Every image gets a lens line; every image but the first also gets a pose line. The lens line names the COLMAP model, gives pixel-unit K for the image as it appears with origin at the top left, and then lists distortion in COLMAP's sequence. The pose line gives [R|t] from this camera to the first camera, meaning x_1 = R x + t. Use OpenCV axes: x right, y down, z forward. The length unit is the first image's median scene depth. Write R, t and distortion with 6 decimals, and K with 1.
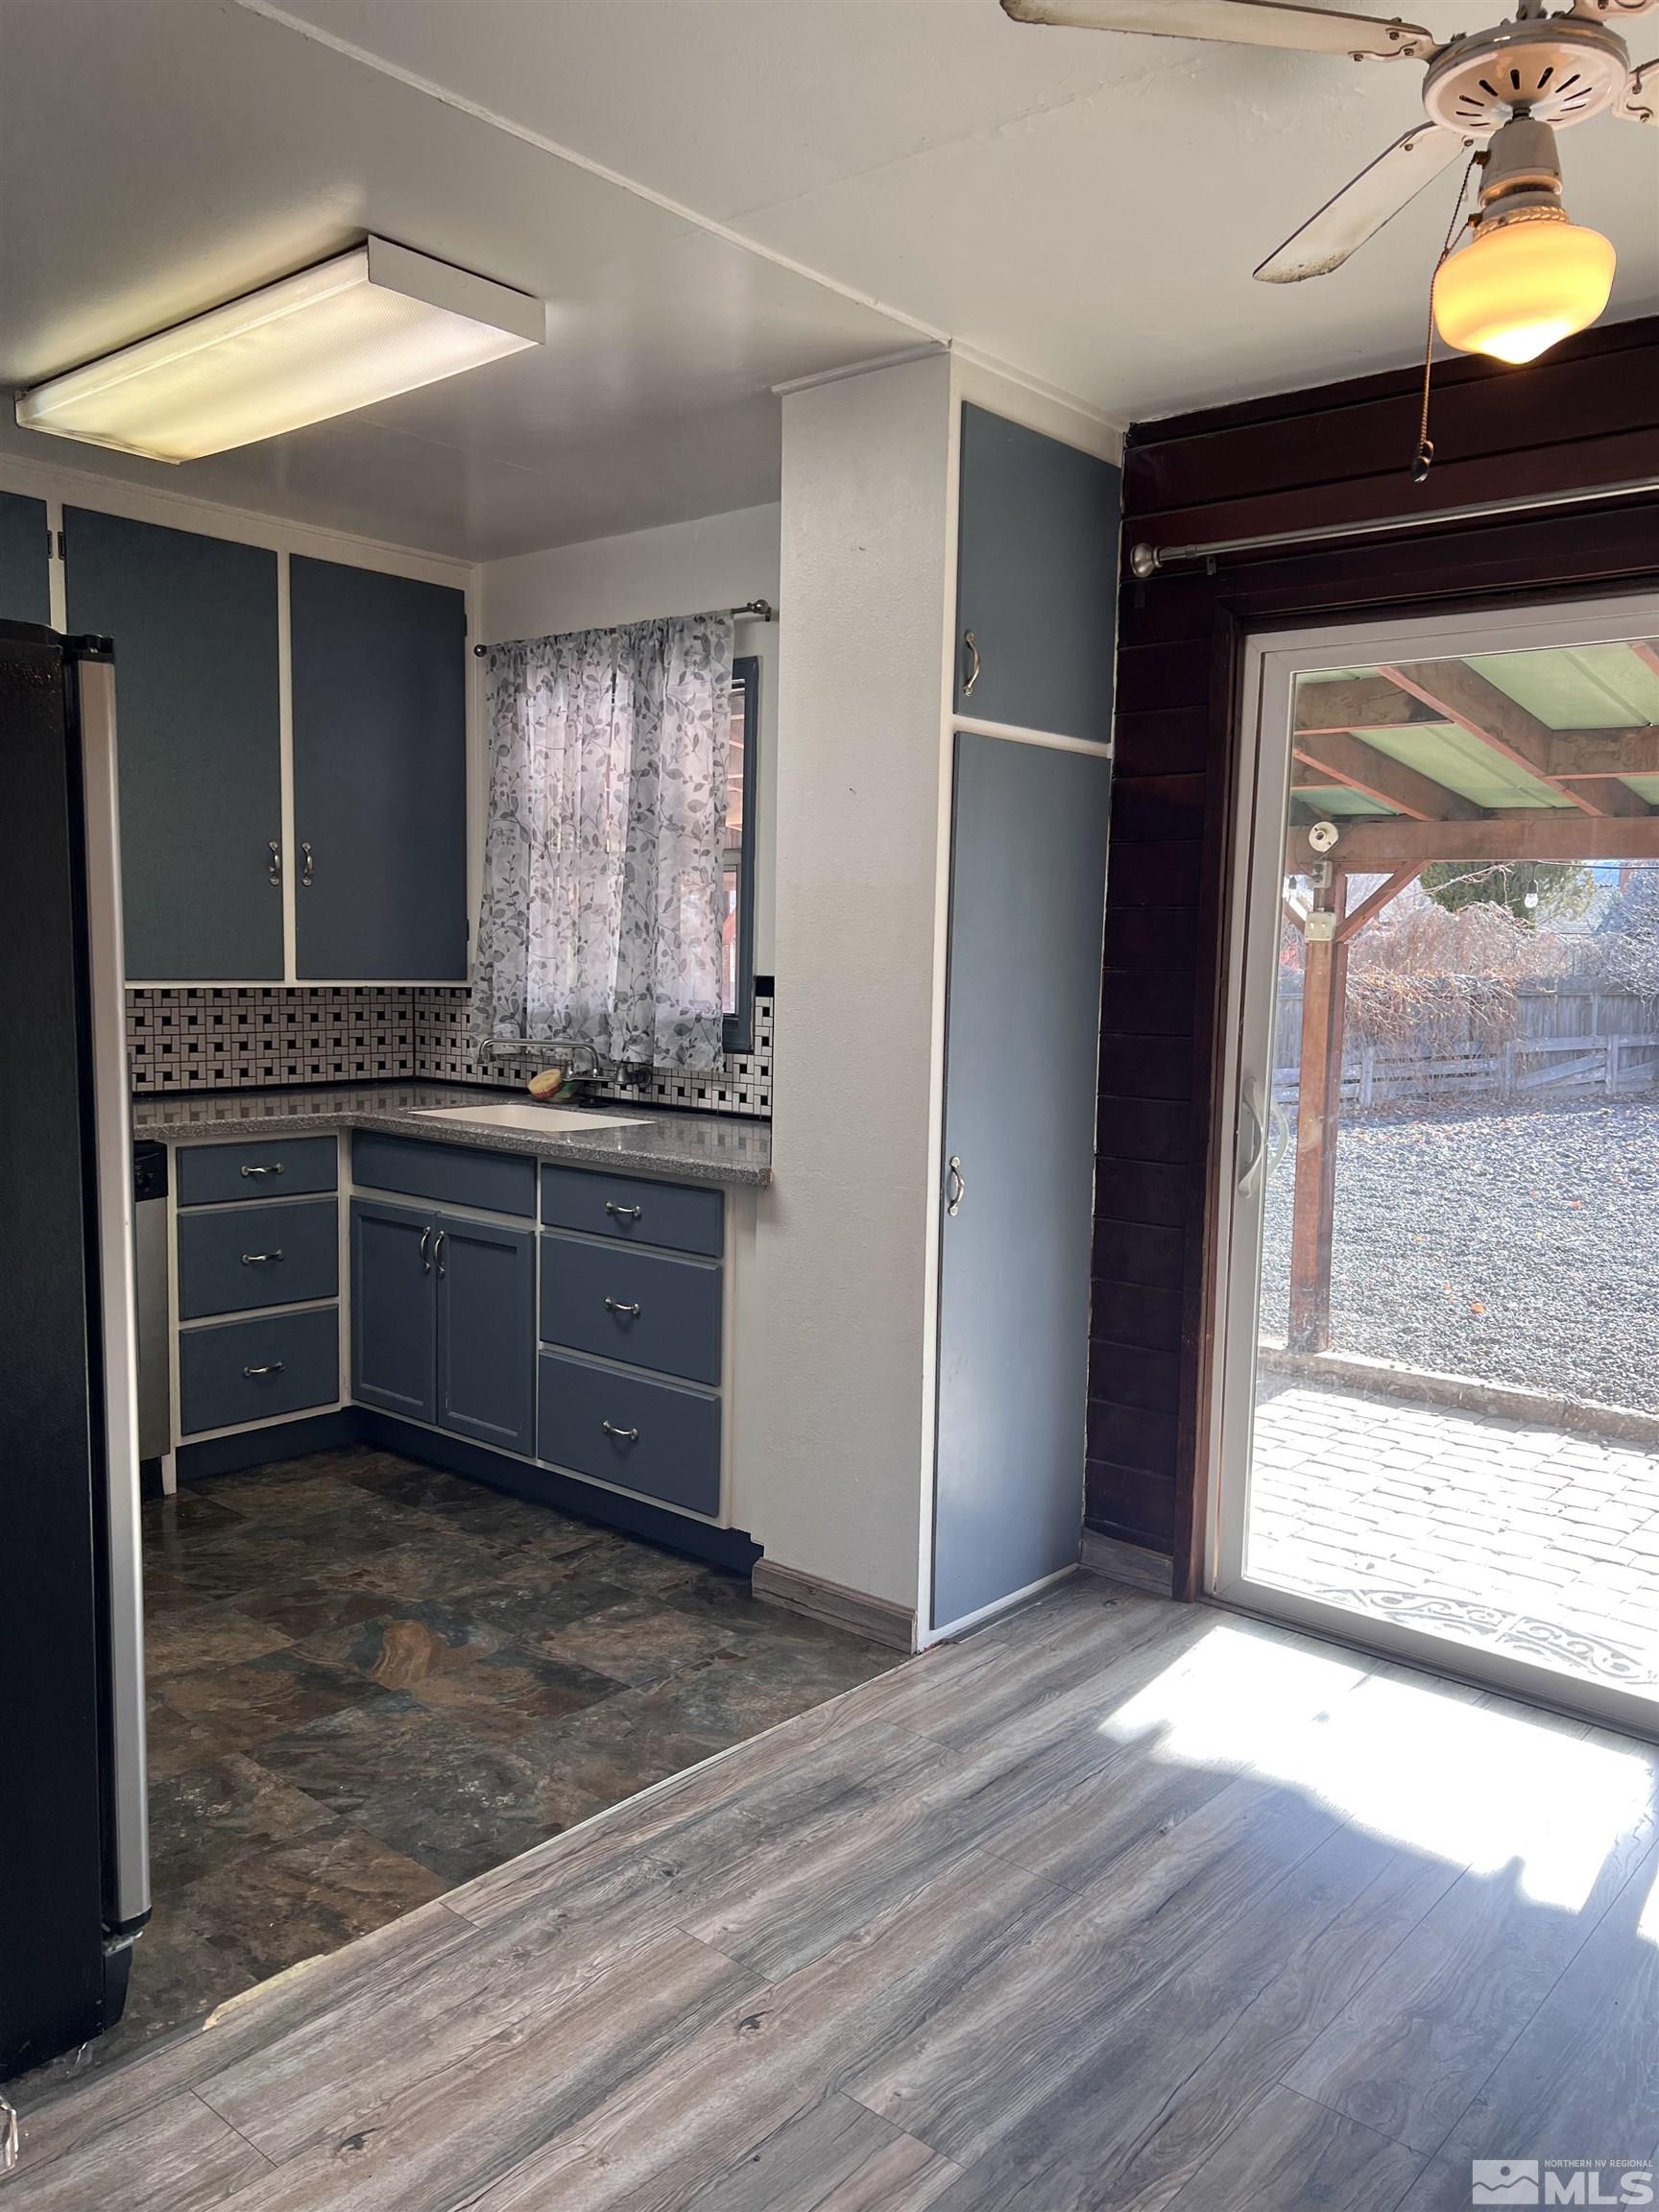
lens RADIAL K [[1657.3, 0, 815.8], [0, 1657.3, 1115.2], [0, 0, 1]] dist [0.050228, -0.051980]
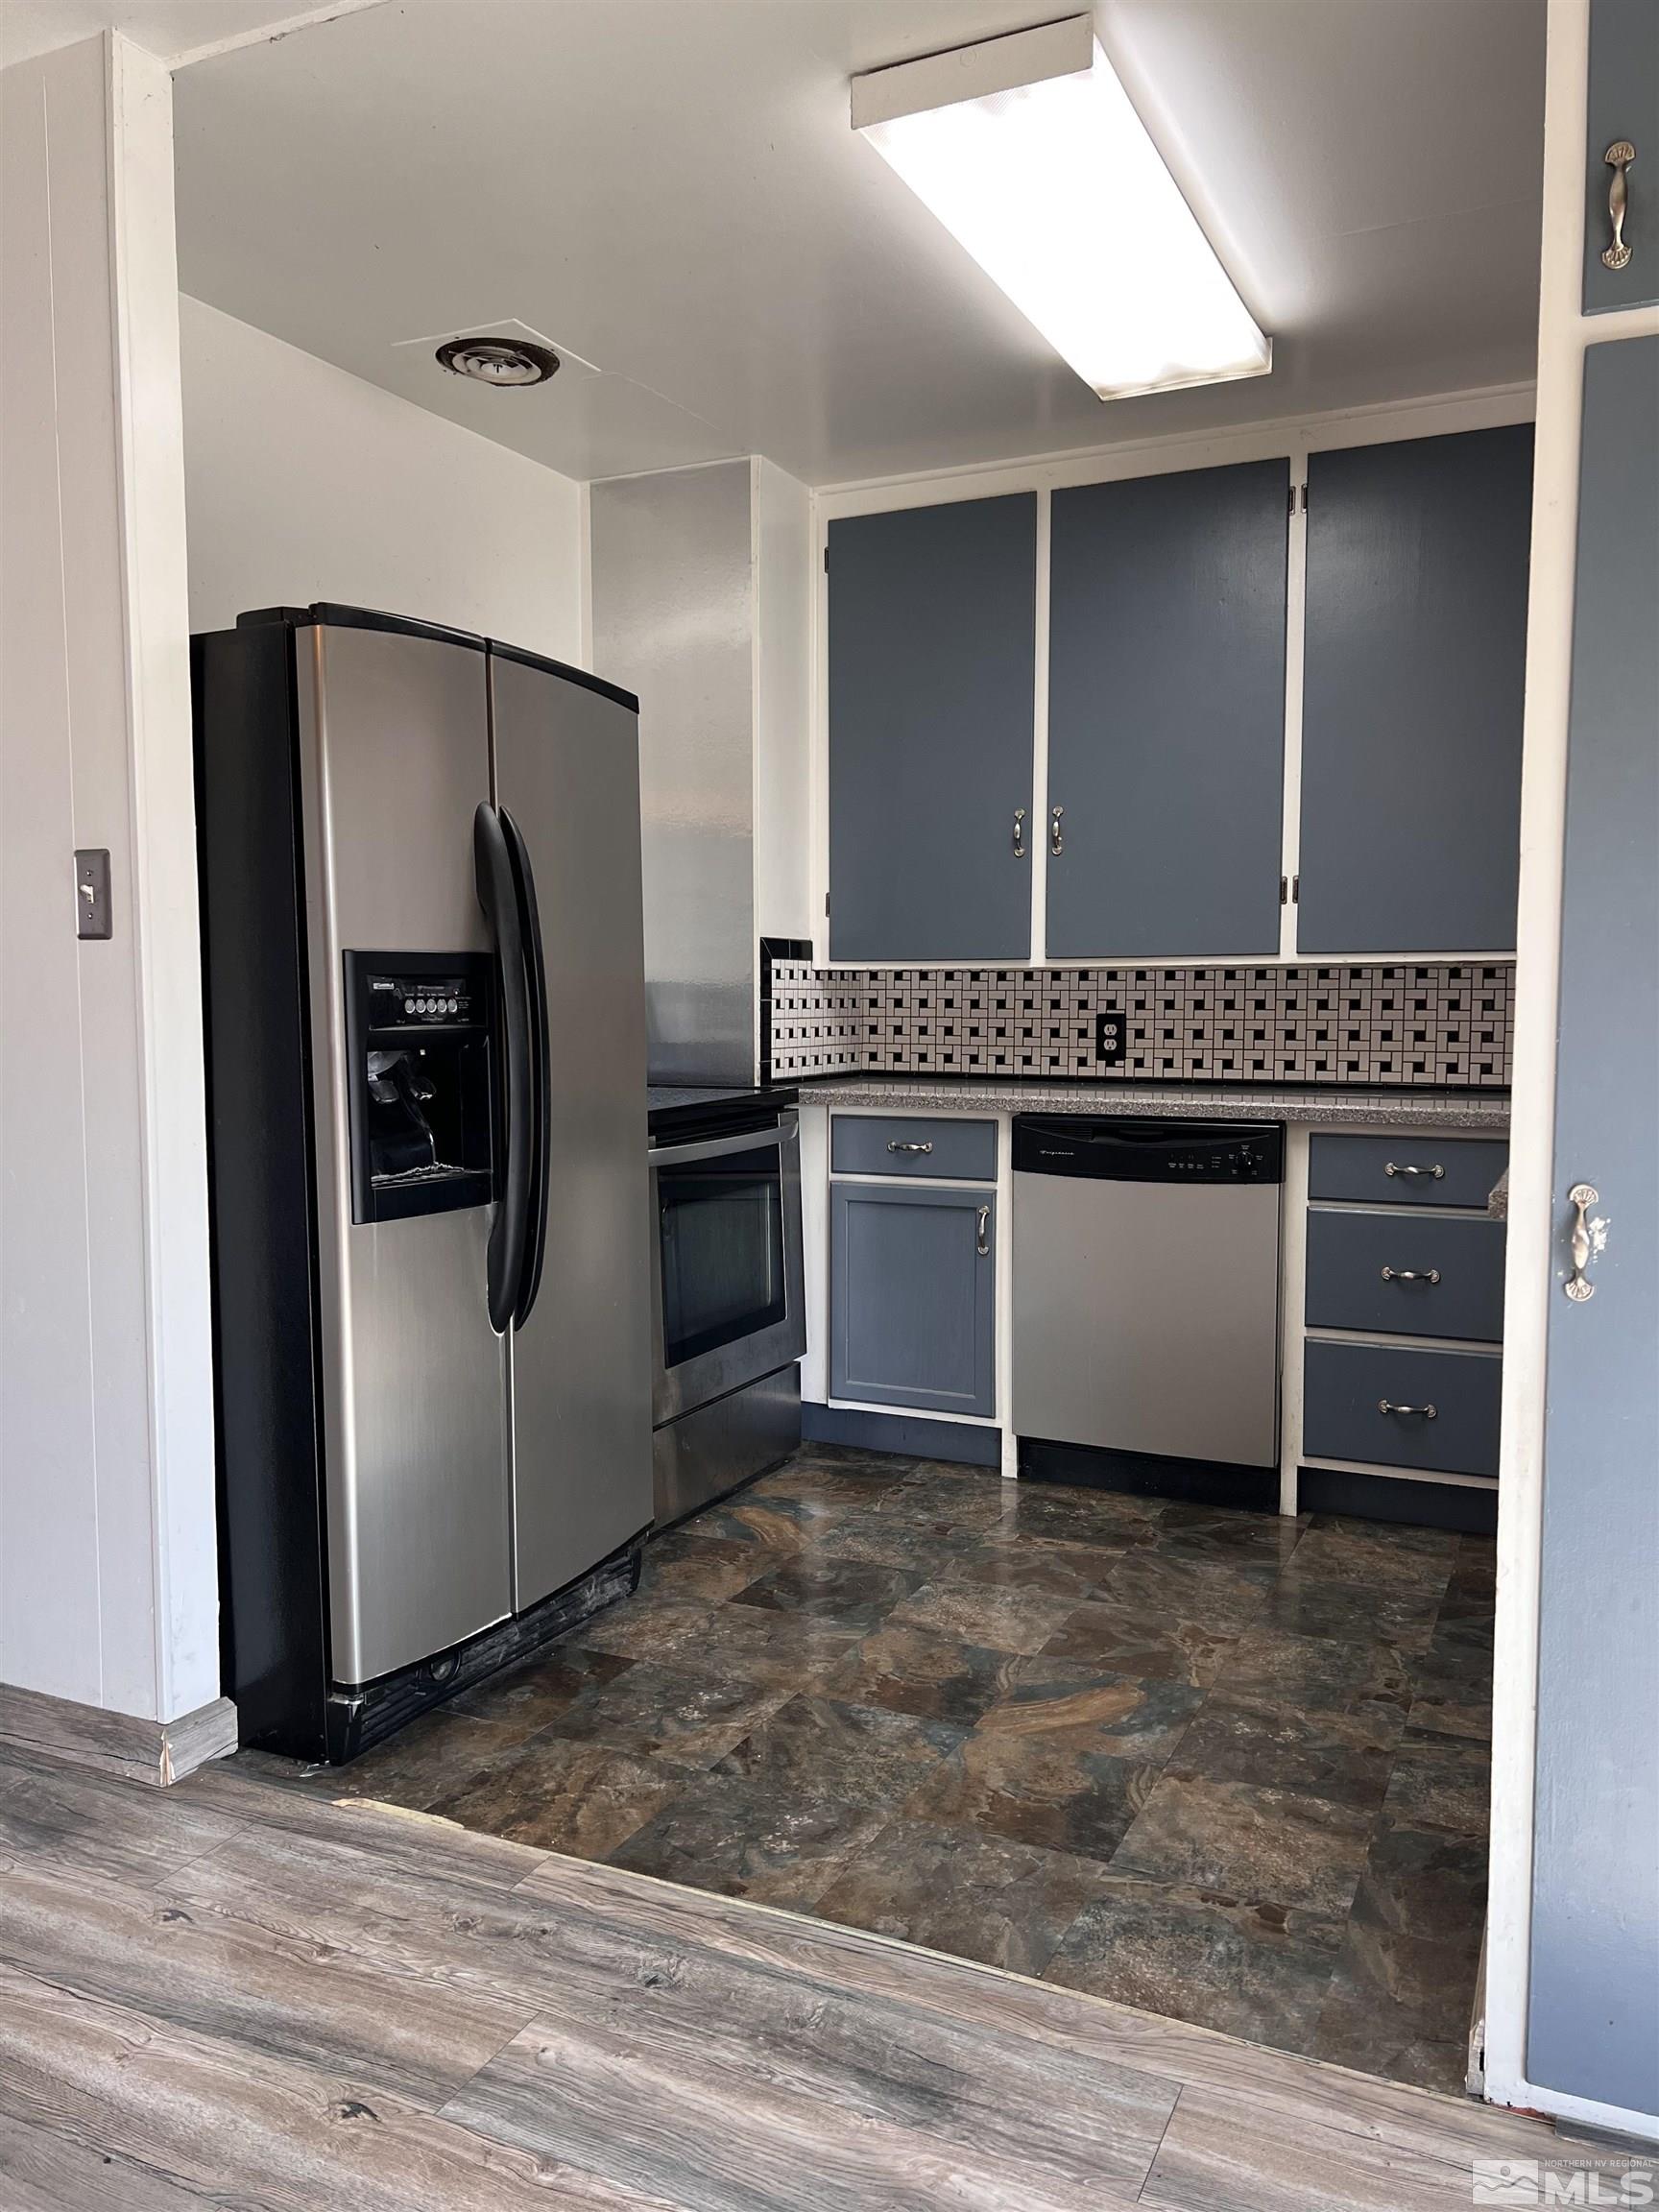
lens RADIAL K [[1652.0, 0, 832.3], [0, 1652.0, 1140.7], [0, 0, 1]] dist [0.004112, -0.001893]
pose [[0.271569, 0.065491, -0.960188, 0.582584], [-0.091942, 0.994884, 0.041854, 0.013340], [0.958017, 0.076916, 0.276201, 0.732625]]
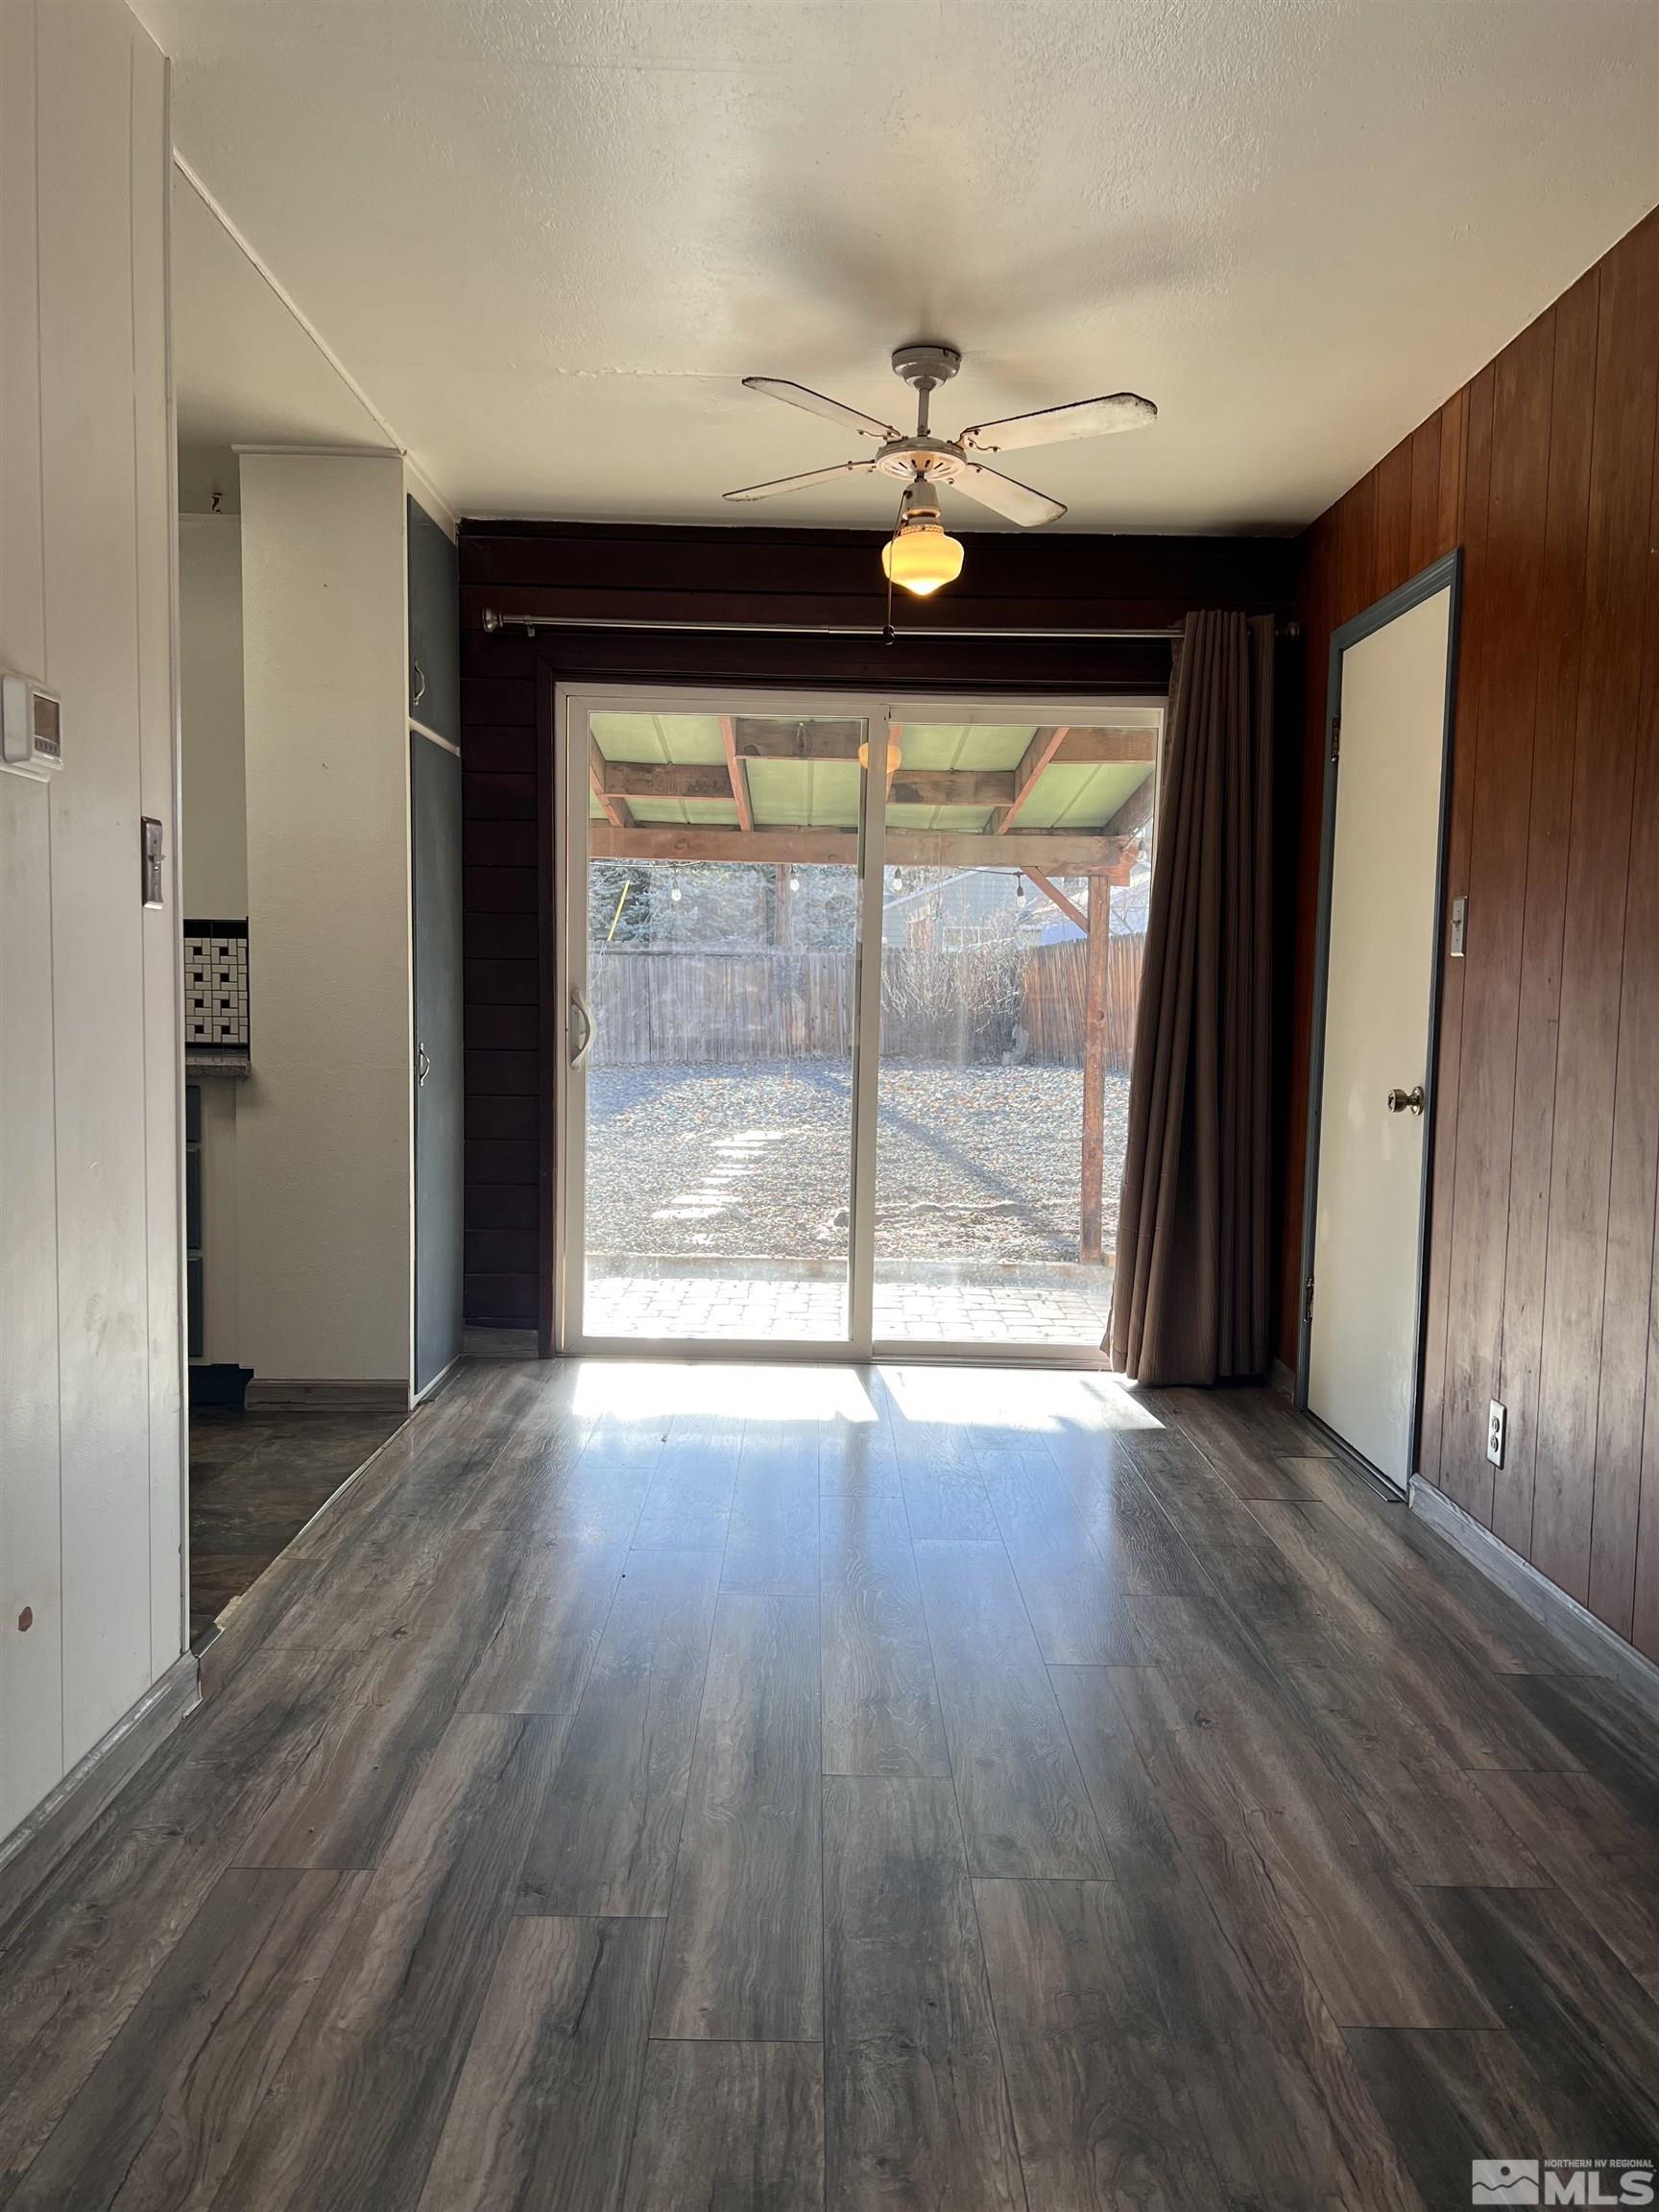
lens RADIAL K [[1657.3, 0, 815.8], [0, 1657.3, 1115.2], [0, 0, 1]] dist [0.050228, -0.051980]
pose [[0.757450, -0.058889, 0.650231, -0.648059], [0.061796, 0.997919, 0.018393, 0.091919], [-0.649962, 0.026250, 0.759514, -0.286534]]
